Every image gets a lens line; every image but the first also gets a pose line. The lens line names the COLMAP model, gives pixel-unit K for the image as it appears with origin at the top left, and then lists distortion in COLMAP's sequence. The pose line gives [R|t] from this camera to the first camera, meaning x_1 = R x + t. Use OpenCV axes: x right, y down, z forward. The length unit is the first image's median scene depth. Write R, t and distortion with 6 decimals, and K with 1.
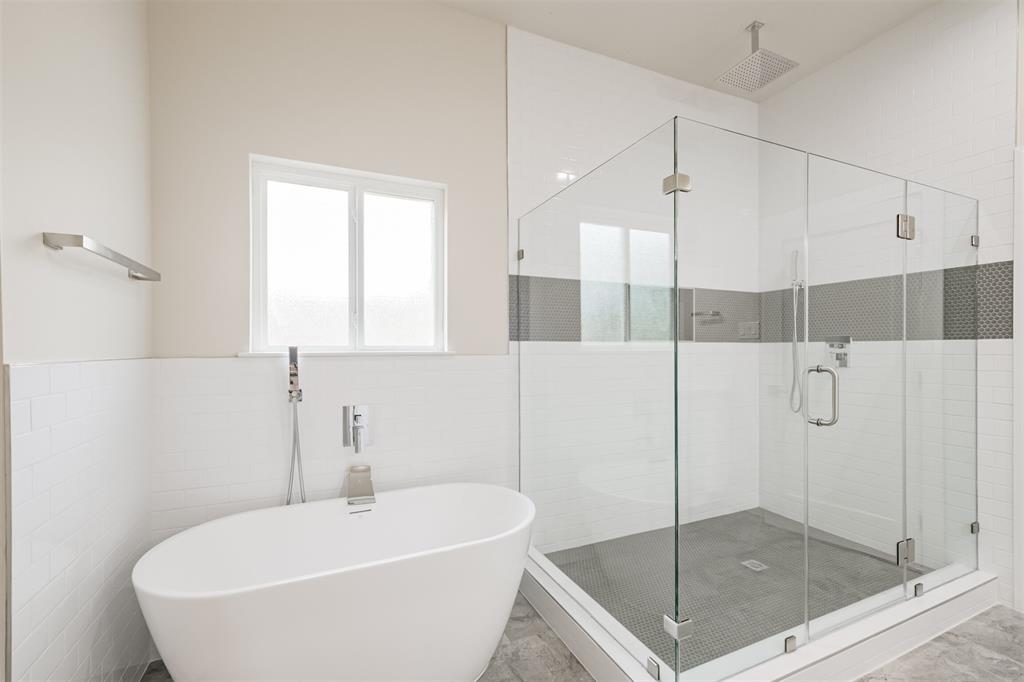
lens RADIAL K [[445.1, 0, 513.3], [0, 445.1, 344.2], [0, 0, 1]] dist [0.006986, 0.000246]
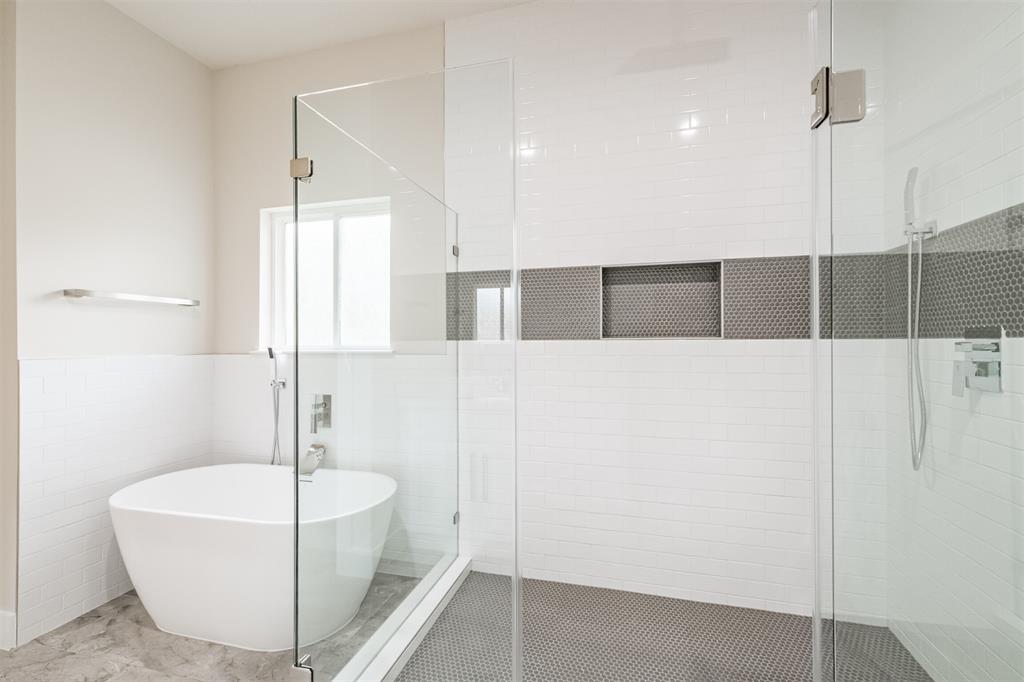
lens RADIAL K [[457.2, 0, 516.1], [0, 457.2, 331.6], [0, 0, 1]] dist [0.000184, -0.000109]
pose [[0.768512, -0.017226, -0.639603, 0.748632], [0.008570, 0.999825, -0.016631, -0.008900], [0.639778, 0.007299, 0.768525, 0.326695]]
